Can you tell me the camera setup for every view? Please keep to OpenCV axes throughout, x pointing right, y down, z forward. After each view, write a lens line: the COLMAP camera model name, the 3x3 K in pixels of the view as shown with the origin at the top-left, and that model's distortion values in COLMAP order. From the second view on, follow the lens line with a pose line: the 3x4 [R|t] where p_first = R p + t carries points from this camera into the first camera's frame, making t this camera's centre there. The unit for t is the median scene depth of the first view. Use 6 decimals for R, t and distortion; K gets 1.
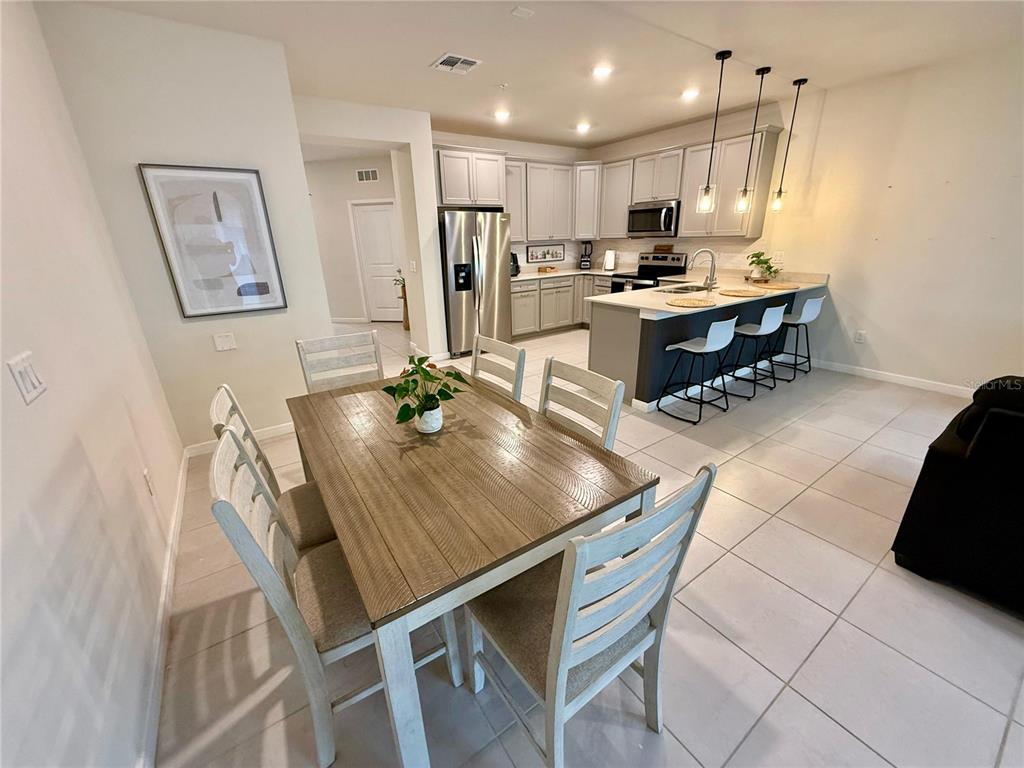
lens RADIAL K [[407.8, 0, 507.9], [0, 407.8, 385.4], [0, 0, 1]] dist [-0.000220, 0.000170]
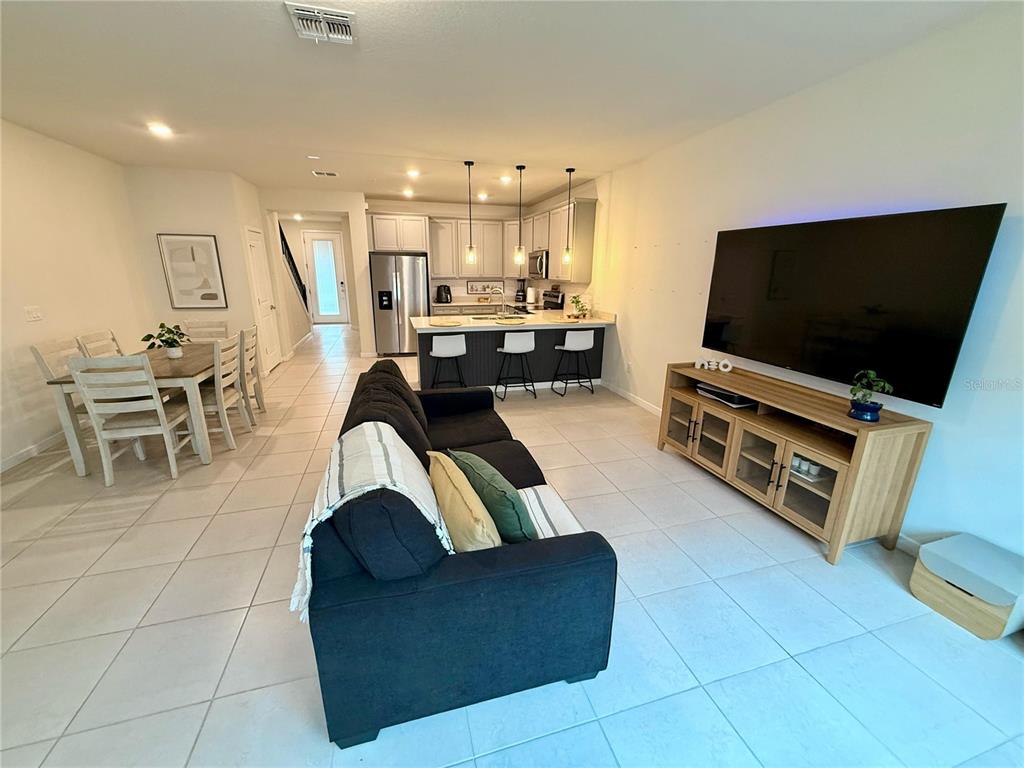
lens RADIAL K [[407.8, 0, 508.7], [0, 407.8, 385.8], [0, 0, 1]] dist [-0.000220, 0.000170]
pose [[0.947045, 0.121568, -0.297199, 0.778731], [-0.141853, 0.988744, -0.047582, 0.036556], [0.288069, 0.087221, 0.953629, -0.210204]]
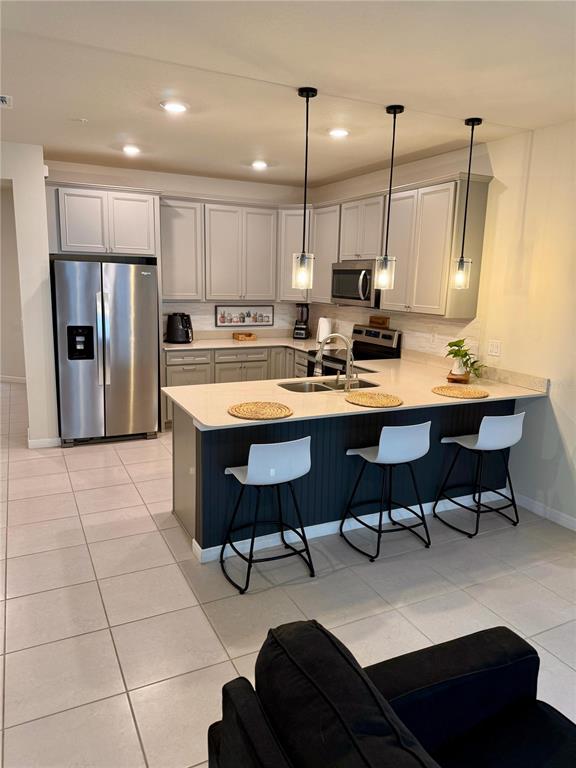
lens RADIAL K [[540.1, 0, 287.6], [0, 540.1, 382.3], [0, 0, 1]] dist [0.045369, -0.036493]
pose [[0.988167, 0.079975, -0.130878, 0.426930], [-0.099443, 0.983717, -0.149704, -0.080369], [0.116774, 0.160947, 0.980030, 0.059235]]
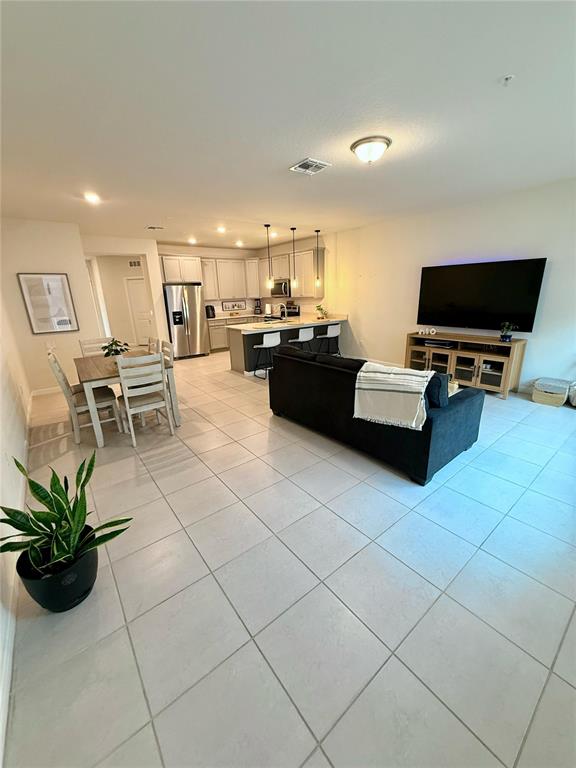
lens RADIAL K [[305.8, 0, 287.8], [0, 305.8, 382.6], [0, 0, 1]] dist [-0.000220, 0.000170]
pose [[0.998033, -0.021940, 0.058718, 0.334353], [0.025635, 0.997688, -0.062939, 0.154723], [-0.057202, 0.064320, 0.996289, -0.488580]]
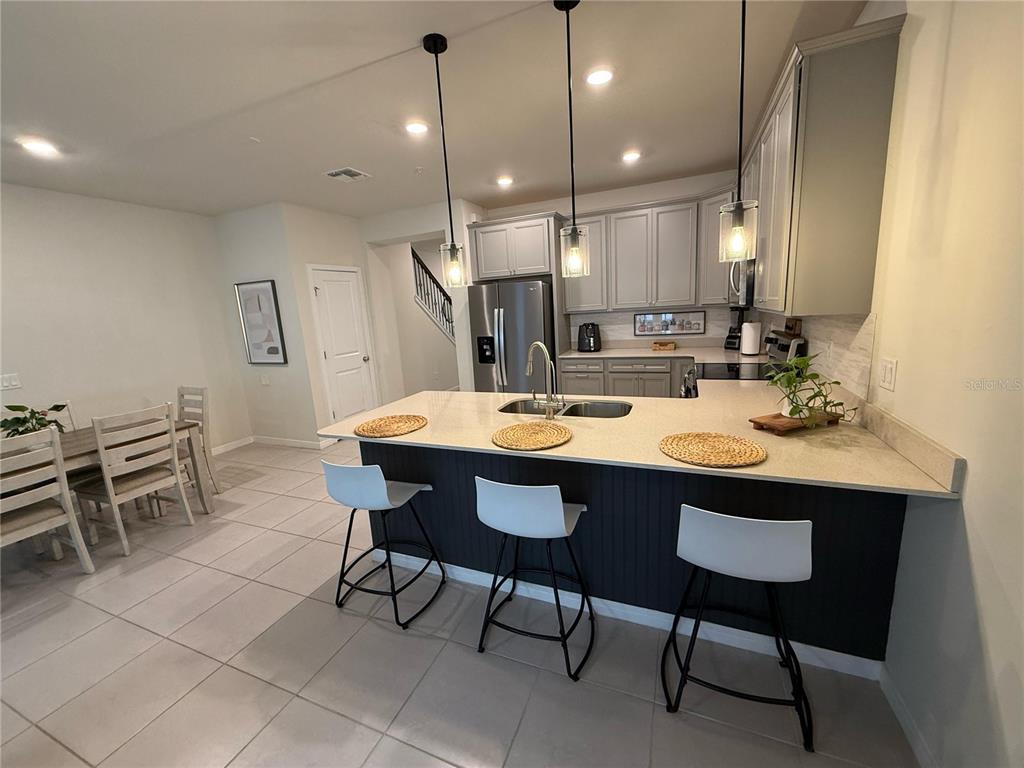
lens RADIAL K [[407.8, 0, 510.2], [0, 407.8, 386.1], [0, 0, 1]] dist [-0.000220, 0.000170]
pose [[0.540164, 0.157641, -0.826663, 0.750593], [-0.246204, 0.968924, 0.023894, -0.226771], [0.804740, 0.190621, 0.562190, 0.539781]]
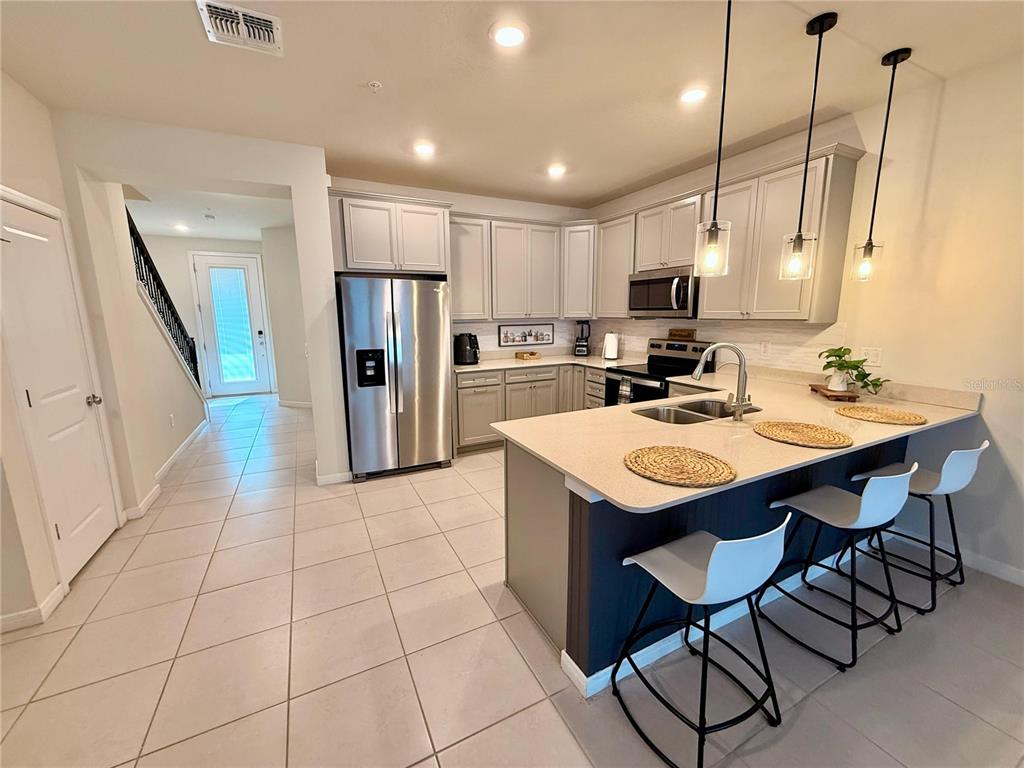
lens RADIAL K [[407.8, 0, 508.3], [0, 407.8, 384.7], [0, 0, 1]] dist [-0.000220, 0.000170]
pose [[0.990384, 0.042216, -0.131746, 0.222605], [-0.064021, 0.984054, -0.165950, -0.140823], [0.122640, 0.172789, 0.977294, 0.364622]]
